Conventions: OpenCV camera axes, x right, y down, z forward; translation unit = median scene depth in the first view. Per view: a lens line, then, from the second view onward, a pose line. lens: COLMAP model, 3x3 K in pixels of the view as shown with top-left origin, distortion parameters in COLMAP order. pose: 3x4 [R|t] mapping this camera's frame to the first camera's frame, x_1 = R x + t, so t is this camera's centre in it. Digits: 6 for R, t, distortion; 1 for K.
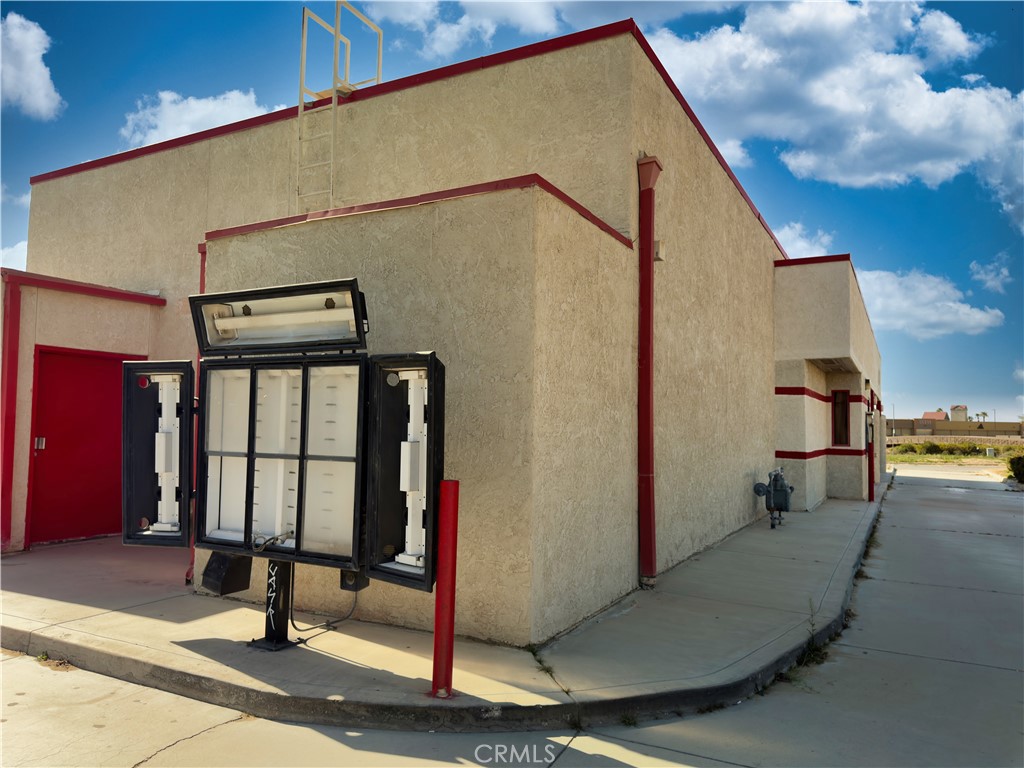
lens RADIAL K [[724.1, 0, 519.1], [0, 724.1, 384.9], [0, 0, 1]] dist [0.043989, -0.006310]
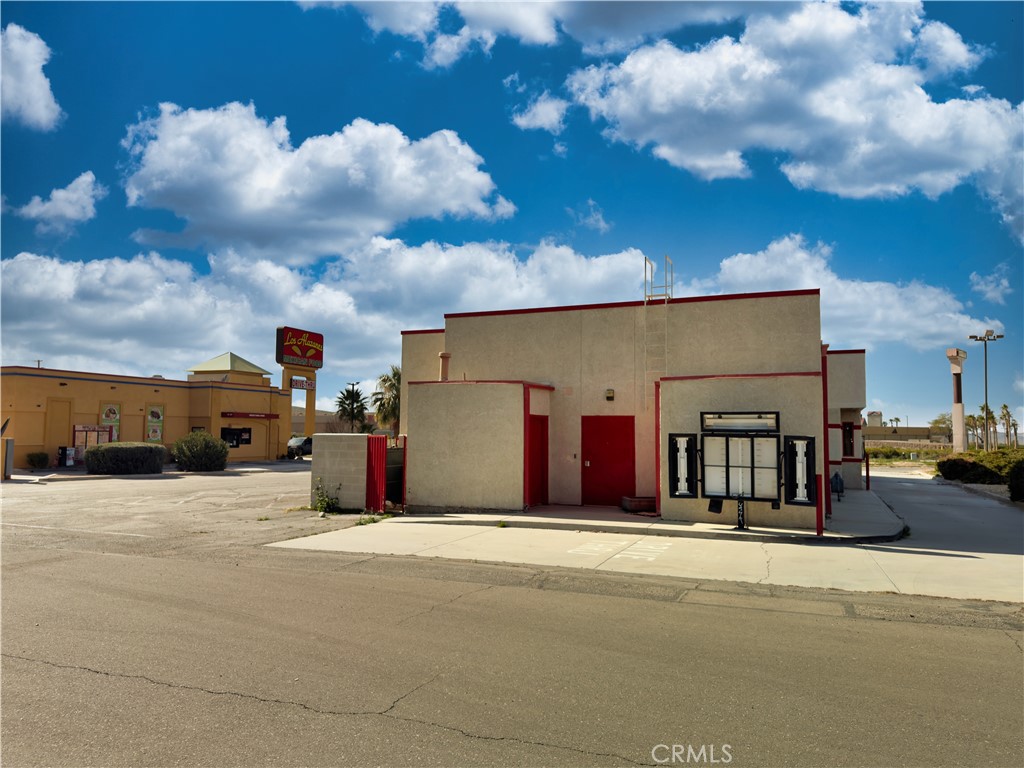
lens RADIAL K [[724.1, 0, 504.7], [0, 724.1, 385.3], [0, 0, 1]] dist [0.043989, -0.006310]
pose [[0.997018, 0.001337, 0.077164, -1.415118], [-0.000920, 0.999985, -0.005443, -0.204982], [-0.077170, 0.005356, 0.997004, -1.778043]]
